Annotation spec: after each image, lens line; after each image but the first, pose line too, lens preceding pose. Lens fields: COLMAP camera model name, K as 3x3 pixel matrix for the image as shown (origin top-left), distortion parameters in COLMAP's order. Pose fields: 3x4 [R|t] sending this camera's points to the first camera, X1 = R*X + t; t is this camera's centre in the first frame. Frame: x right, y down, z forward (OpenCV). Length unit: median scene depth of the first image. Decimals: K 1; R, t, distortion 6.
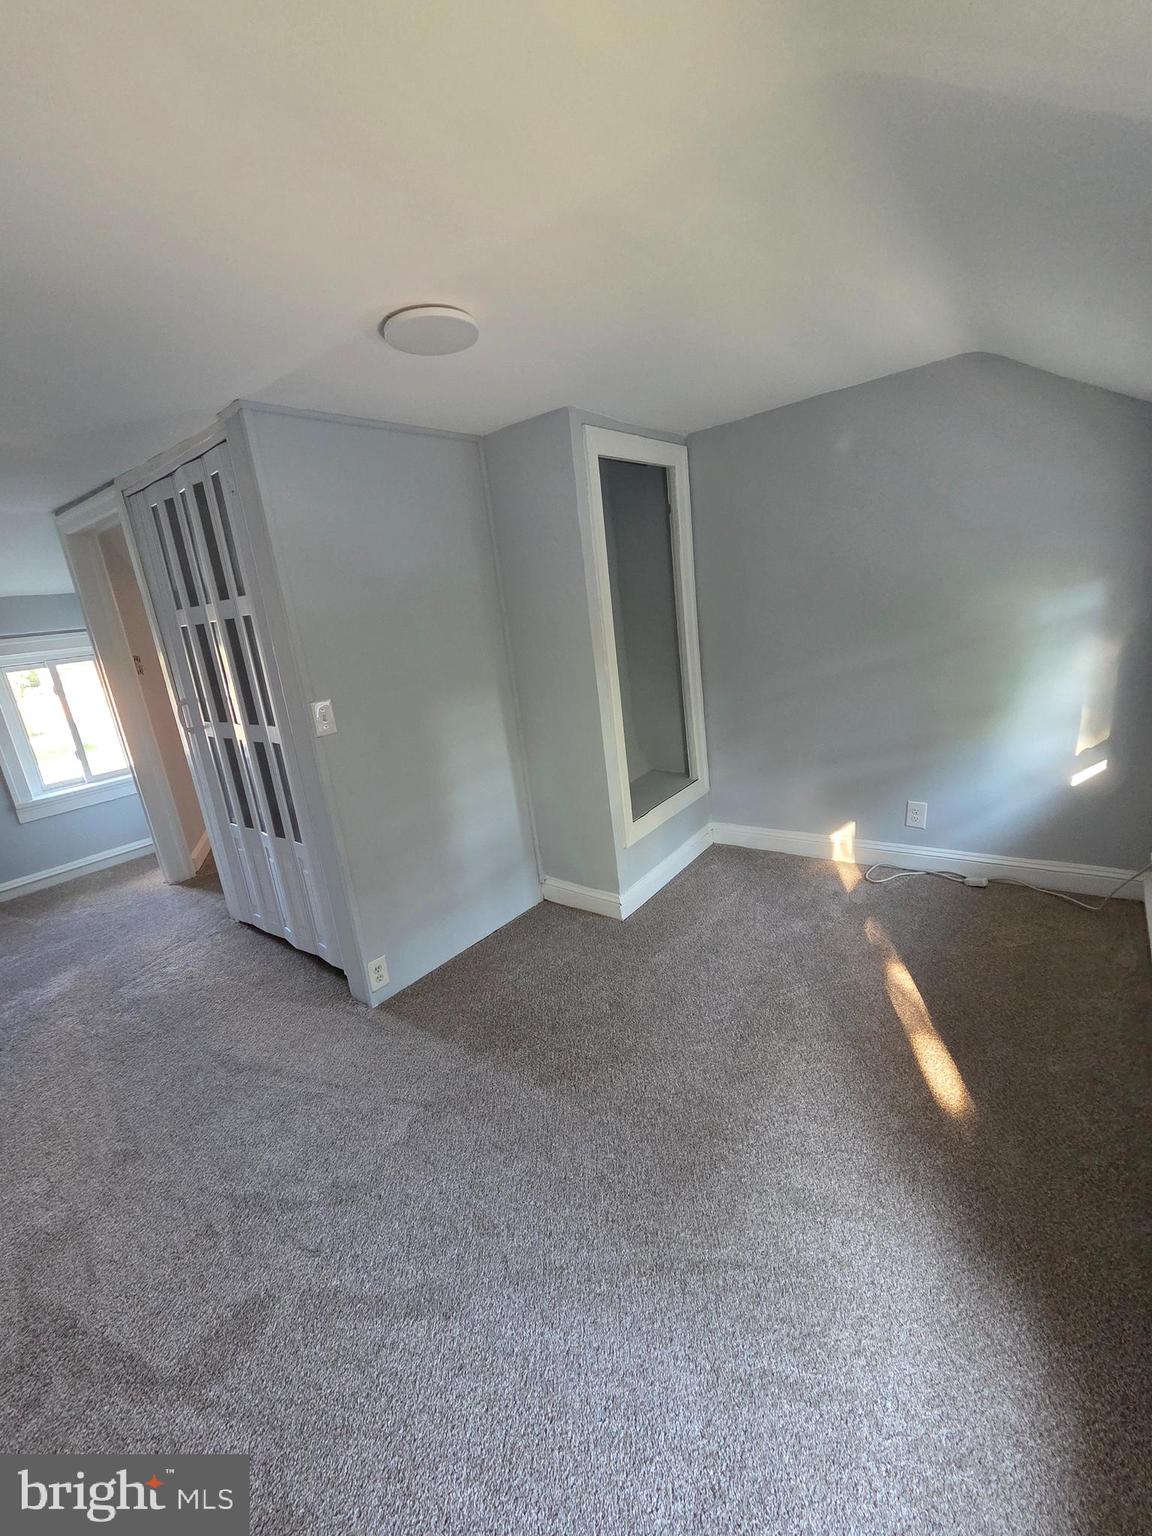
lens RADIAL K [[622.4, 0, 571.4], [0, 622.4, 763.8], [0, 0, 1]] dist [0.001010, -0.000403]
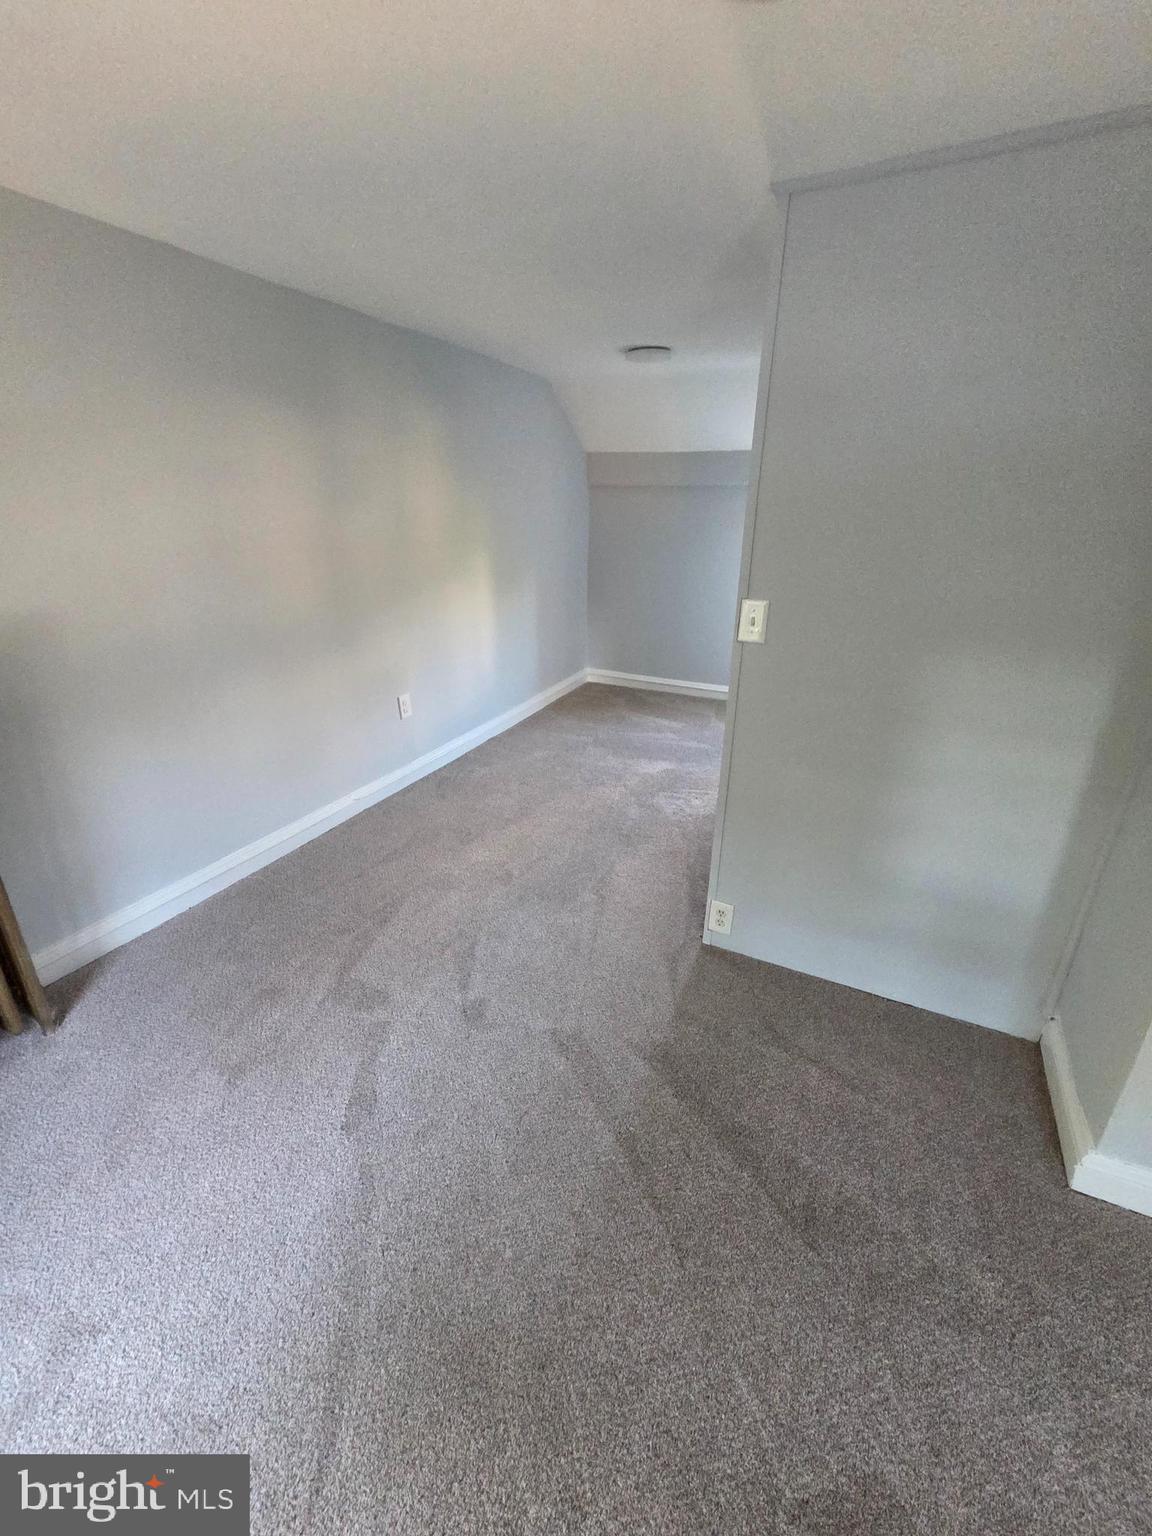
lens RADIAL K [[622.4, 0, 575.3], [0, 622.4, 766.4], [0, 0, 1]] dist [0.001010, -0.000403]
pose [[0.227654, 0.473040, -0.851121, 0.338396], [-0.285799, 0.868036, 0.405996, -0.173764], [0.930856, 0.150823, 0.332807, 0.542168]]
